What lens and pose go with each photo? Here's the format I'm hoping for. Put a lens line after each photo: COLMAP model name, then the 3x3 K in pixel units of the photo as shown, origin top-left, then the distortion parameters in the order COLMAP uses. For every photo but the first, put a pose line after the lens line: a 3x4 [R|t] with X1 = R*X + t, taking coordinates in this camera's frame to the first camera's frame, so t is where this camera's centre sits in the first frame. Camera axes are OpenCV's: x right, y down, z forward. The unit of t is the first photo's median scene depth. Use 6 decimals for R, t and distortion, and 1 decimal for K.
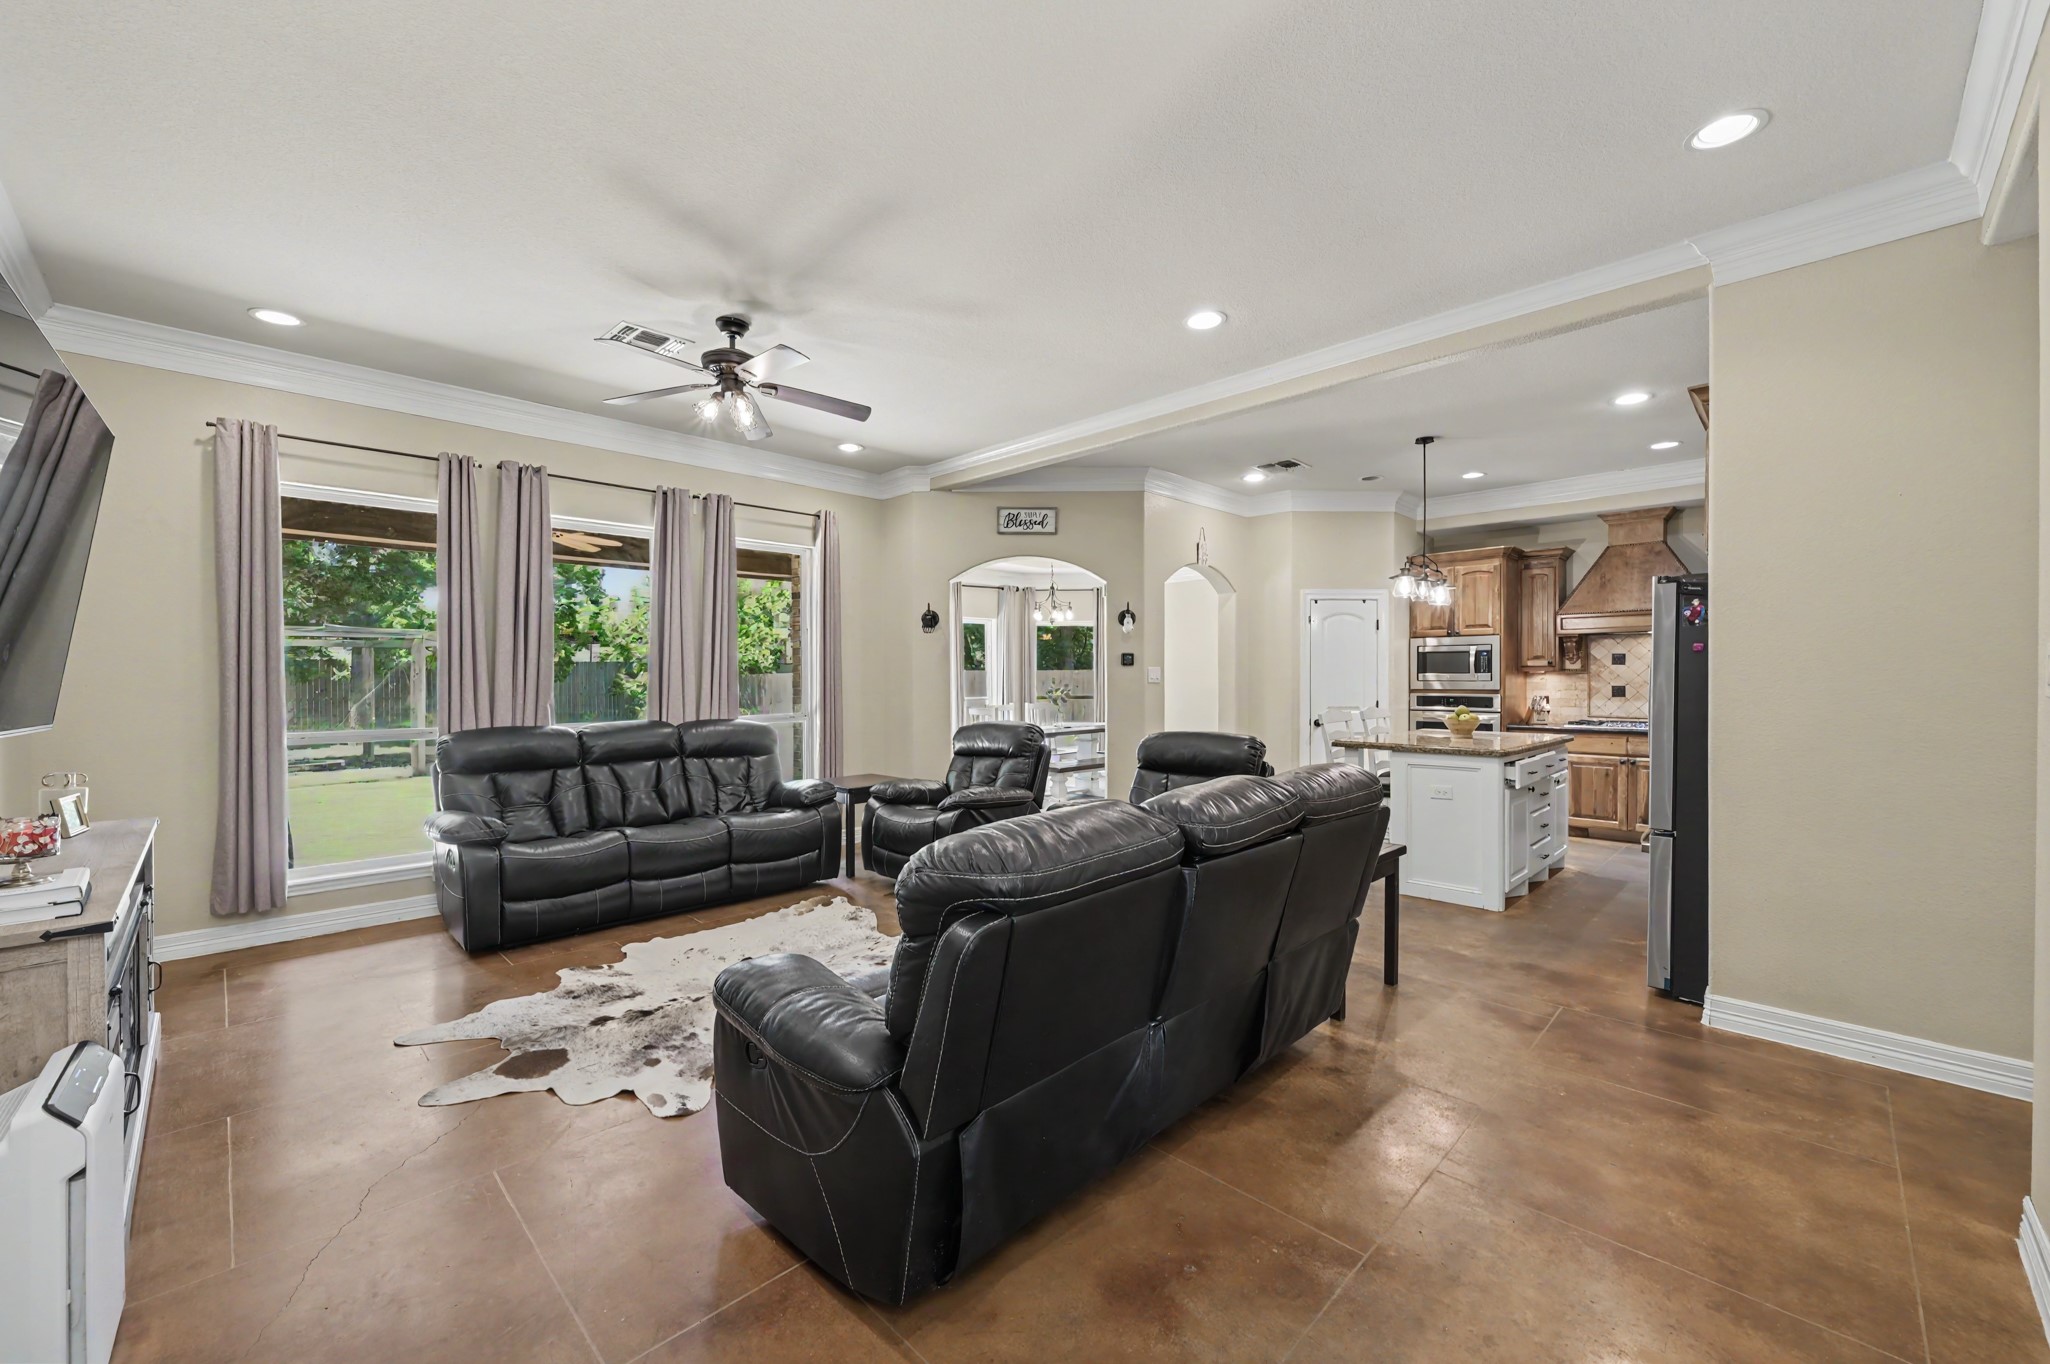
lens RADIAL K [[808.5, 0, 1023.9], [0, 808.5, 682.2], [0, 0, 1]] dist [-0.000998, -0.000202]
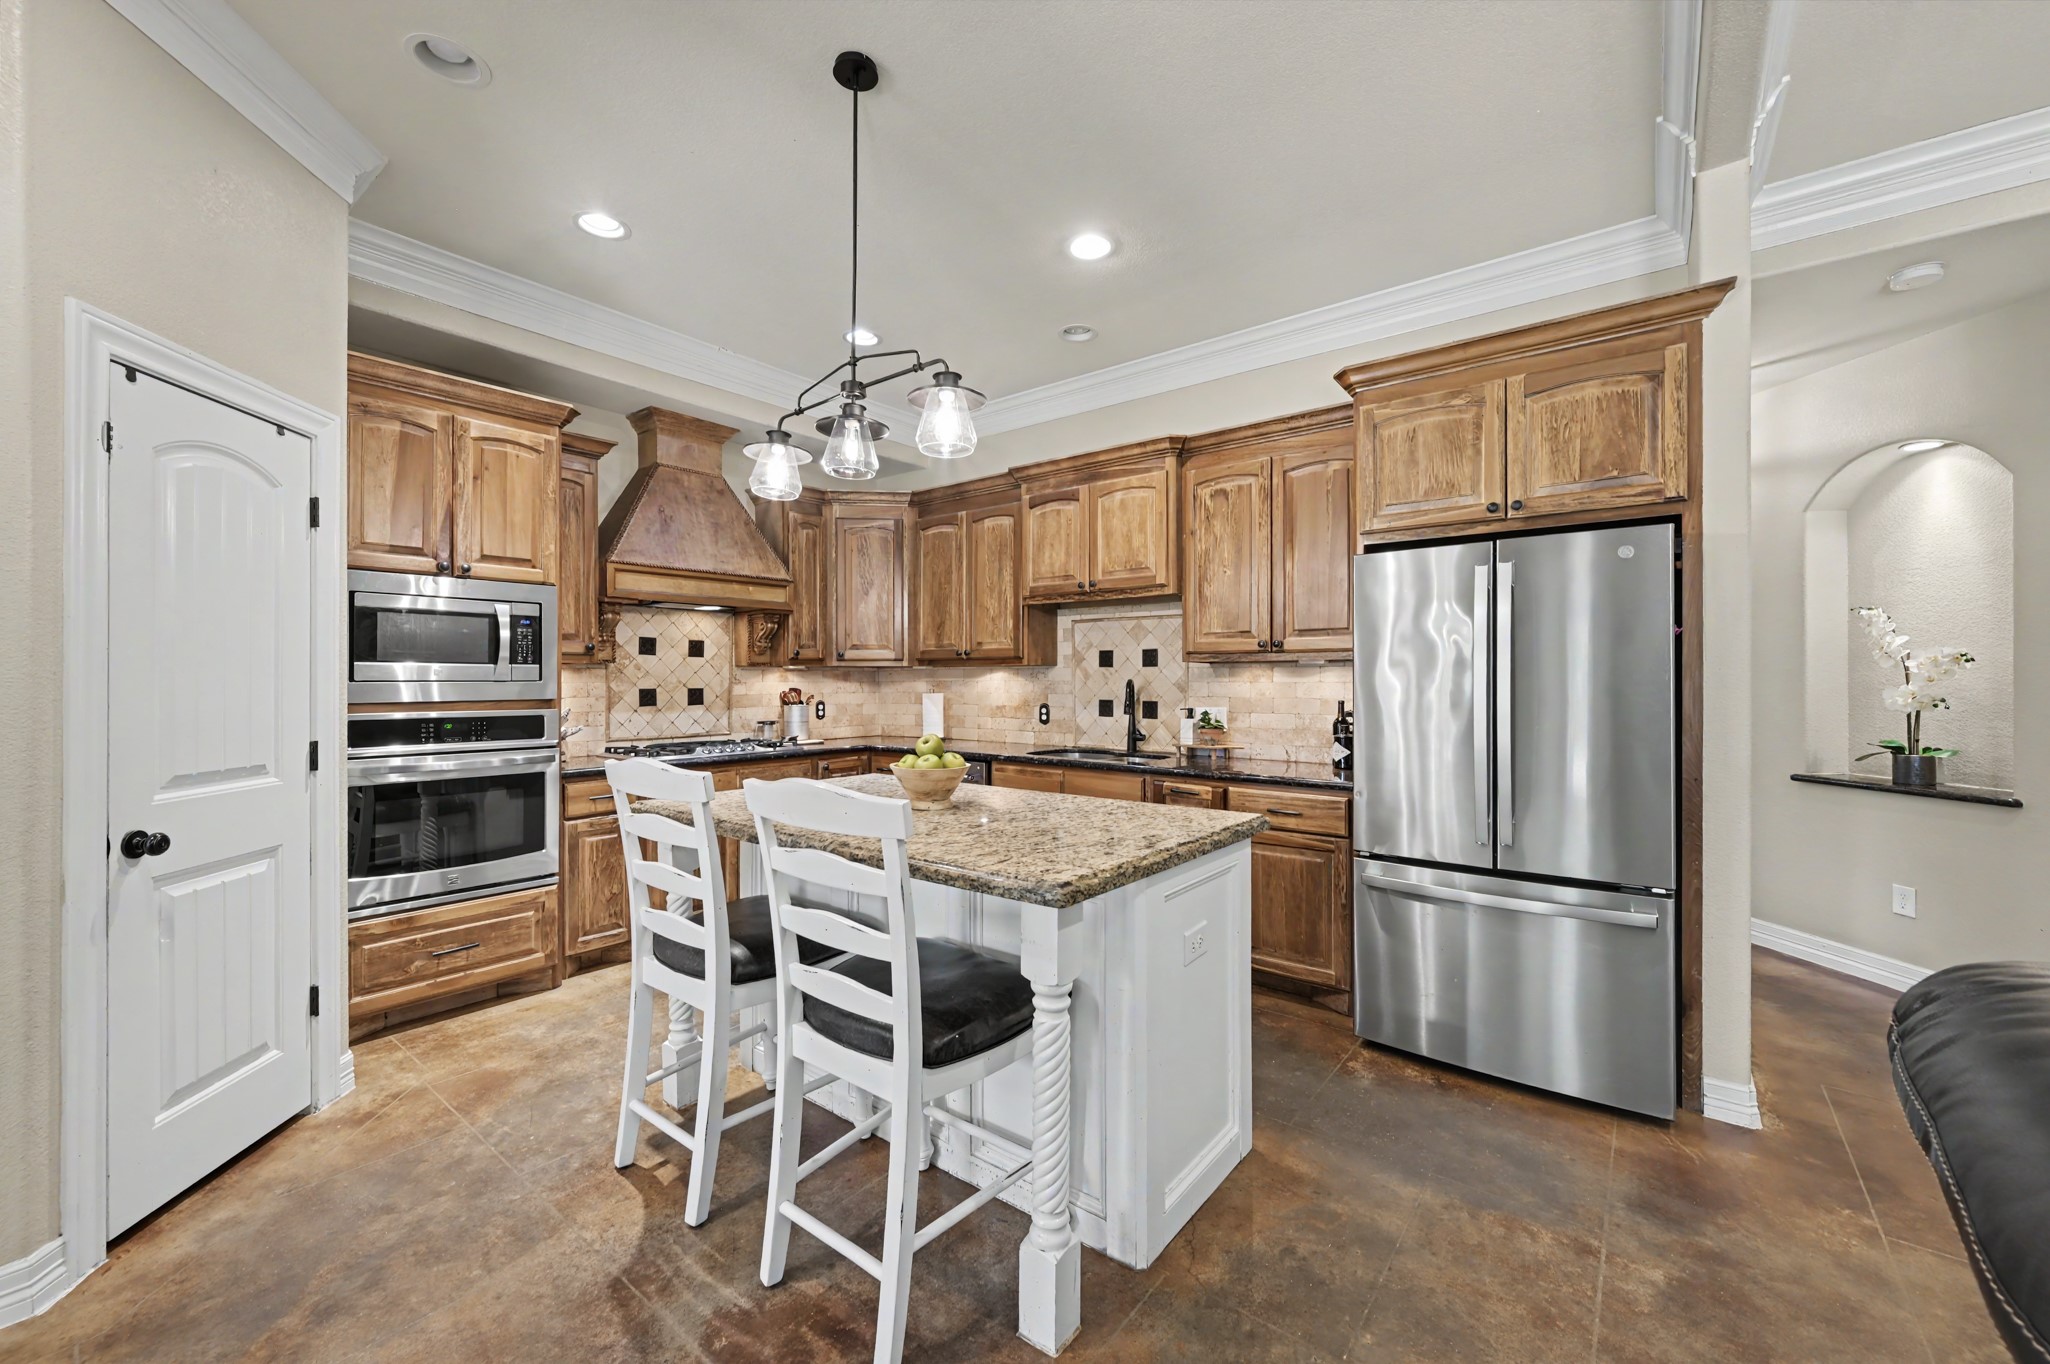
lens RADIAL K [[808.5, 0, 1028.9], [0, 808.5, 679.5], [0, 0, 1]] dist [-0.000998, -0.000202]
pose [[-0.117393, 0.000803, 0.993085, 0.111682], [0.005364, 0.999986, -0.000174, -0.001251], [-0.993071, 0.005307, -0.117396, 1.156256]]
